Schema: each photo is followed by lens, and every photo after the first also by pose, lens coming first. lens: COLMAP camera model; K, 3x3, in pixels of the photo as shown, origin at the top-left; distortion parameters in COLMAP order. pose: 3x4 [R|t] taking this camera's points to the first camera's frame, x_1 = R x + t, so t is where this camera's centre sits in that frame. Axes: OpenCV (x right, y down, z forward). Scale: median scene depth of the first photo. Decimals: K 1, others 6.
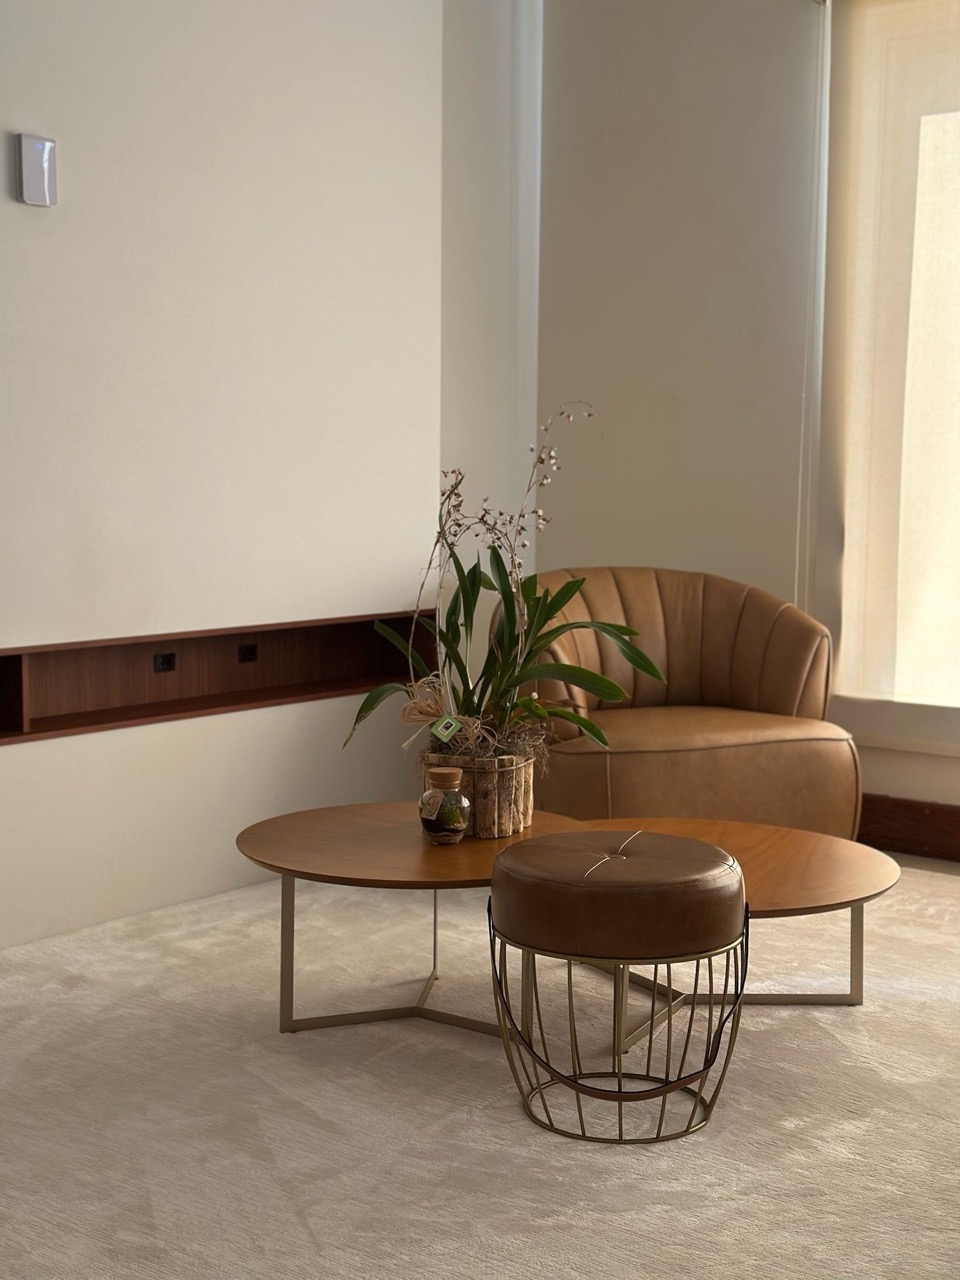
lens RADIAL K [[1763.5, 0, 487.3], [0, 1763.5, 639.6], [0, 0, 1]] dist [0.116257, 0.000000]
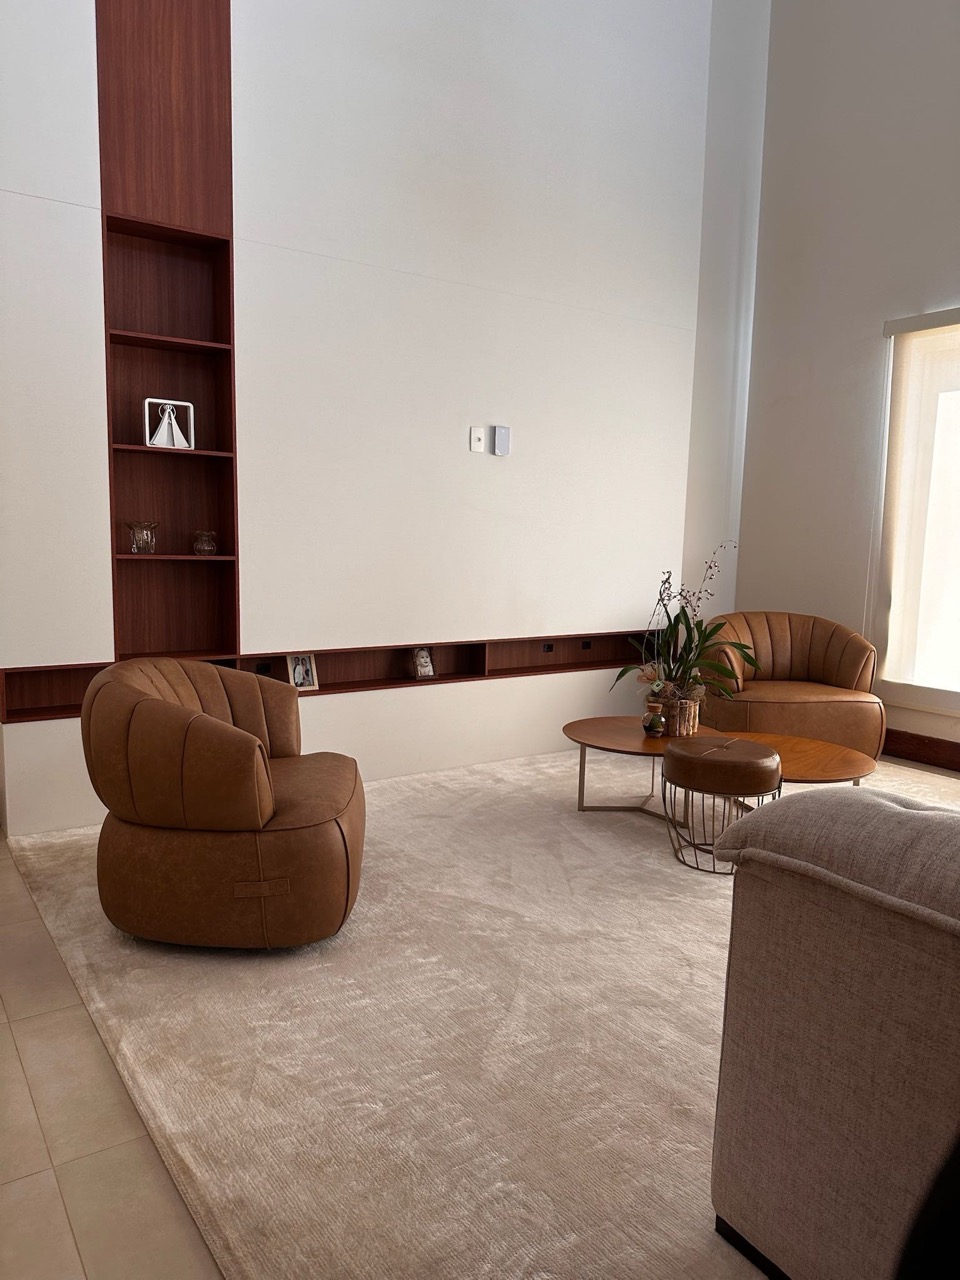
lens RADIAL K [[869.9, 0, 470.0], [0, 869.9, 647.6], [0, 0, 1]] dist [0.067488, -0.000973]
pose [[0.950020, 0.049371, -0.308261, 0.089917], [-0.042488, 0.998676, 0.029004, -0.021120], [0.309285, -0.014457, 0.950860, -0.135187]]
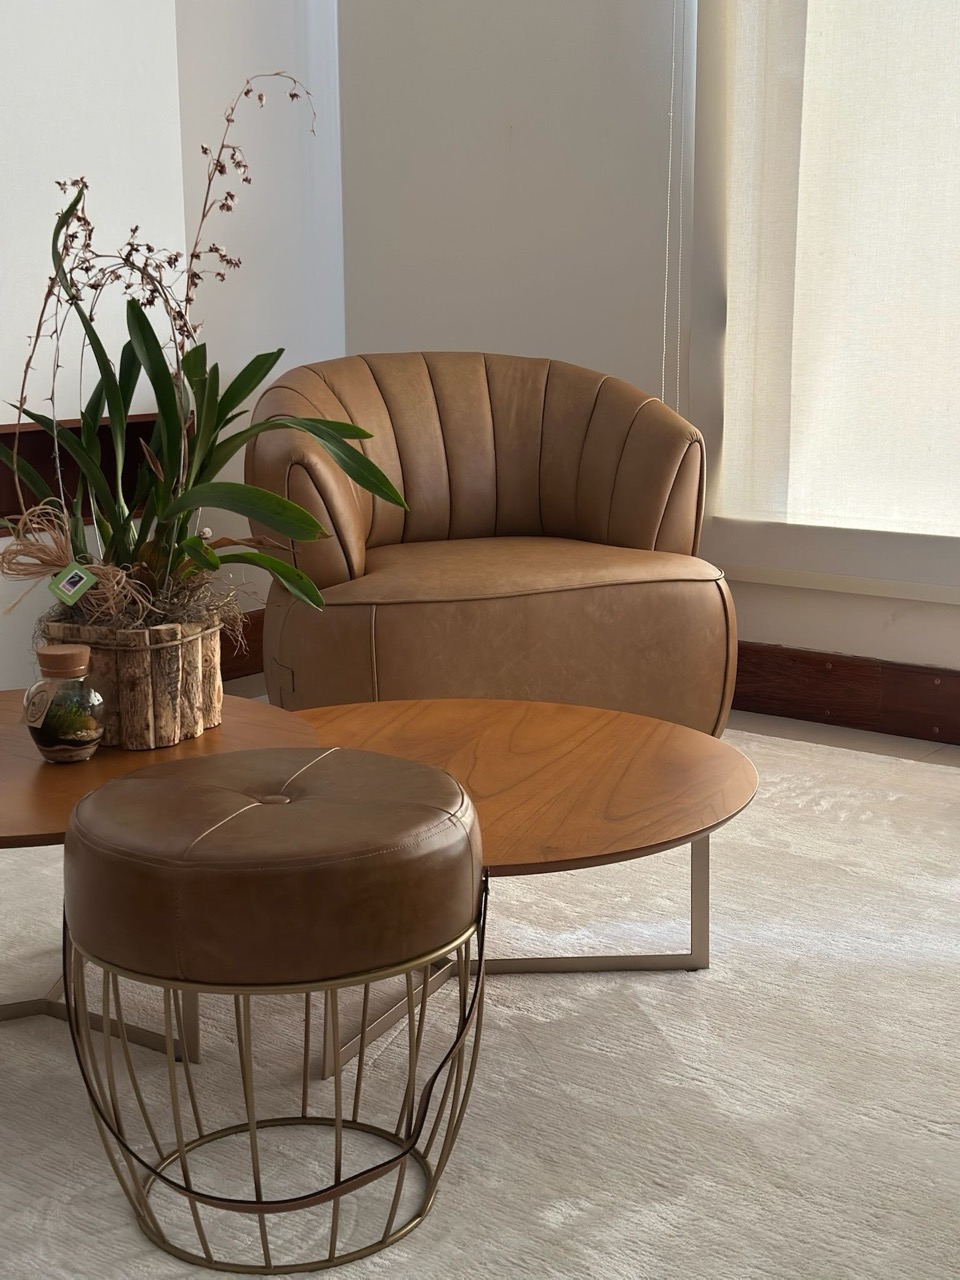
lens RADIAL K [[1763.5, 0, 484.2], [0, 1763.5, 640.4], [0, 0, 1]] dist [0.116257, 0.000000]
pose [[0.999540, -0.018272, 0.024193, 0.111930], [0.015708, 0.994638, 0.102223, 0.006190], [-0.025931, -0.101796, 0.994467, 0.336952]]
